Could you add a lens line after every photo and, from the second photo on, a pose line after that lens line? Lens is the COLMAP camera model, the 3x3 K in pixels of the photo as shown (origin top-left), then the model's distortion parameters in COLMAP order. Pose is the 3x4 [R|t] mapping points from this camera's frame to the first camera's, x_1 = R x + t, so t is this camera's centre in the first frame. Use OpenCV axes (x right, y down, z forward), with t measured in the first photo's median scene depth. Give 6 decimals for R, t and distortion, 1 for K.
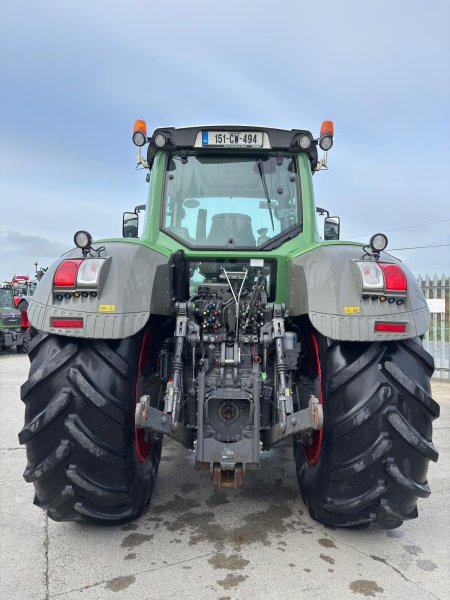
lens RADIAL K [[414.0, 0, 226.9], [0, 414.0, 303.3], [0, 0, 1]] dist [0.073590, -0.083102]
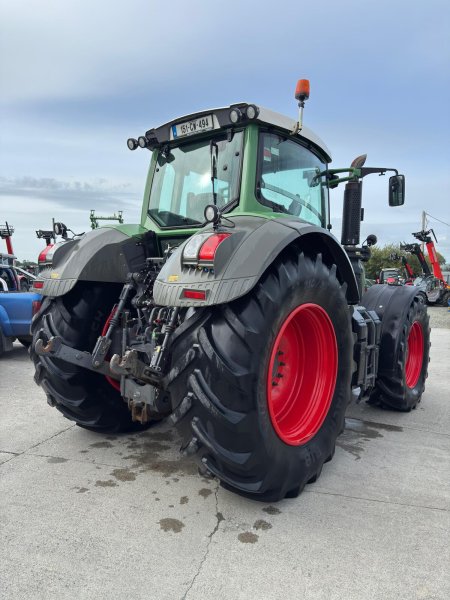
lens RADIAL K [[408.8, 0, 225.0], [0, 408.8, 300.0], [0, 0, 1]] dist [0.126501, -0.139628]
pose [[0.782271, 0.040309, -0.621632, 0.815637], [-0.011563, 0.998672, 0.050207, 0.012898], [0.622831, -0.032087, 0.781698, 0.172548]]
